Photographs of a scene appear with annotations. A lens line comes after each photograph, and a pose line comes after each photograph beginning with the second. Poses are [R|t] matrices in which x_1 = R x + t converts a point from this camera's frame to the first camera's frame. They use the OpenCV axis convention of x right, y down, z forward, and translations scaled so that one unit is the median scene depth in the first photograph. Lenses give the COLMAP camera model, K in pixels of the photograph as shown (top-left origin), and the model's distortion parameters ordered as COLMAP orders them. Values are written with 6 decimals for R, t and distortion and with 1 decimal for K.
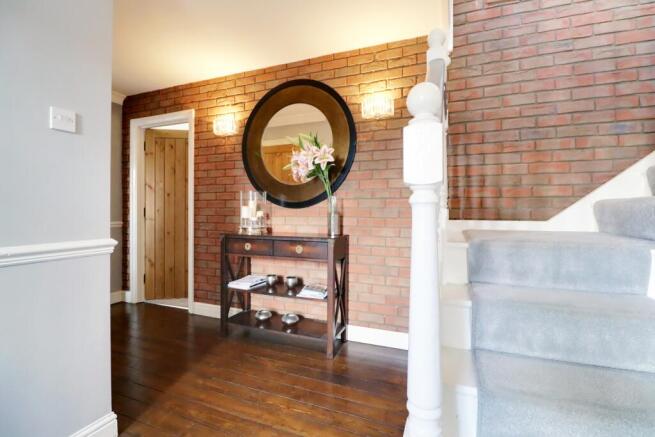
lens RADIAL K [[303.9, 0, 327.6], [0, 303.9, 214.4], [0, 0, 1]] dist [-0.016328, -0.003227]
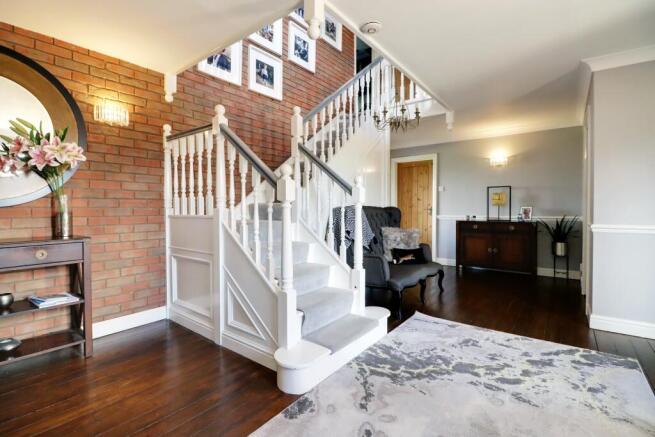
lens RADIAL K [[303.9, 0, 326.9], [0, 303.9, 216.4], [0, 0, 1]] dist [-0.016328, -0.003227]
pose [[0.279028, -0.027394, 0.959892, -0.653495], [0.014852, 0.999597, 0.024209, -0.002724], [-0.960168, 0.007501, 0.279322, -0.038066]]
